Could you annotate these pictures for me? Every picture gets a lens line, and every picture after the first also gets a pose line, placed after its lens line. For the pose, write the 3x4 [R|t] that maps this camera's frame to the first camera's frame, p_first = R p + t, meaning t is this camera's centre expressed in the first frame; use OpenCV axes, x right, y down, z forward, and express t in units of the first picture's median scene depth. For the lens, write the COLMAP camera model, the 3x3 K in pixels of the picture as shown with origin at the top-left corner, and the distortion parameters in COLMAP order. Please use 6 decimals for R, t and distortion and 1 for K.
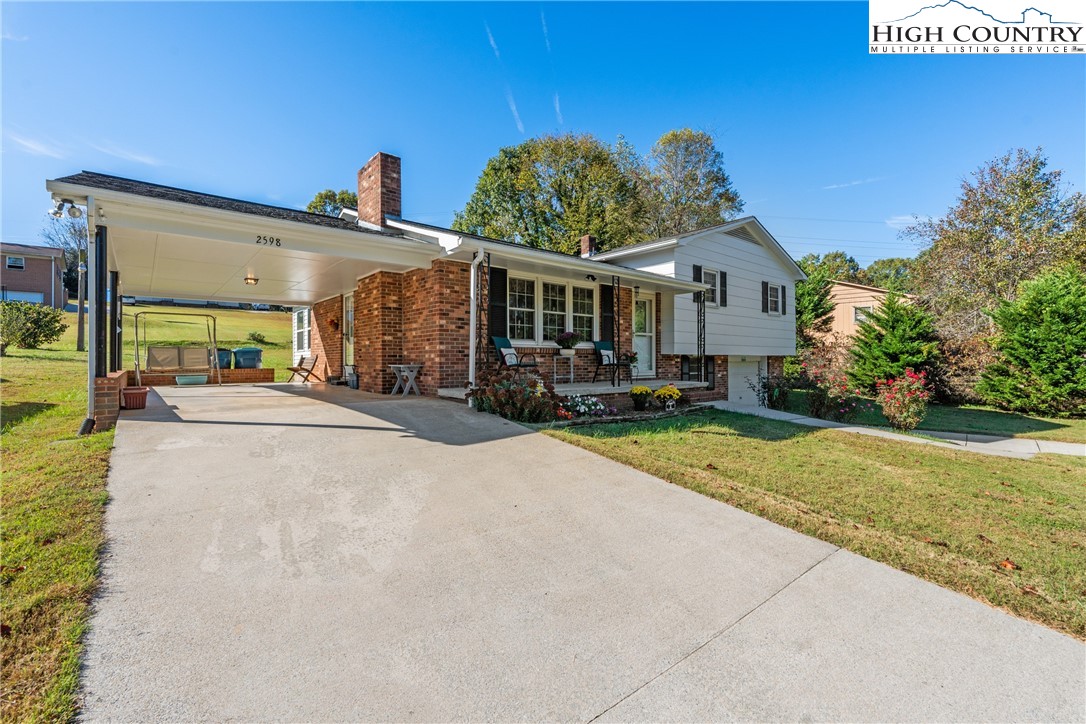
lens RADIAL K [[479.0, 0, 541.9], [0, 479.0, 361.4], [0, 0, 1]] dist [-0.015765, -0.000956]
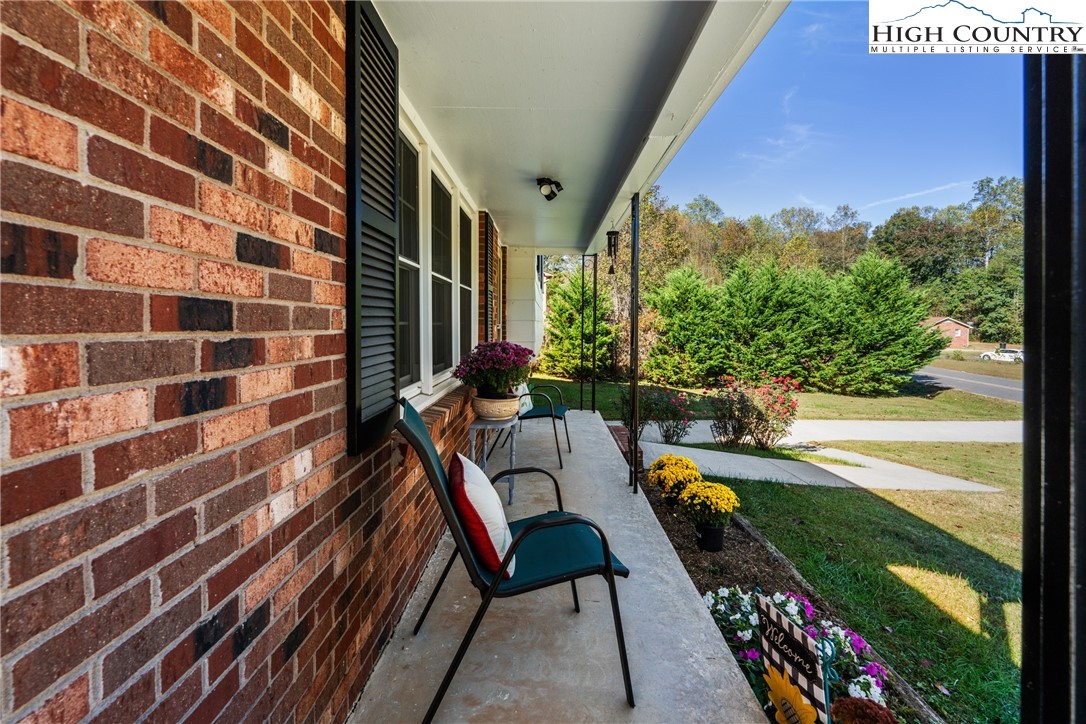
lens RADIAL K [[479.0, 0, 547.0], [0, 479.0, 333.1], [0, 0, 1]] dist [-0.015765, -0.000956]
pose [[0.662822, -0.008339, 0.748731, -0.134887], [-0.008072, 0.999800, 0.018281, -0.059509], [-0.748734, -0.018160, 0.662622, 0.606775]]
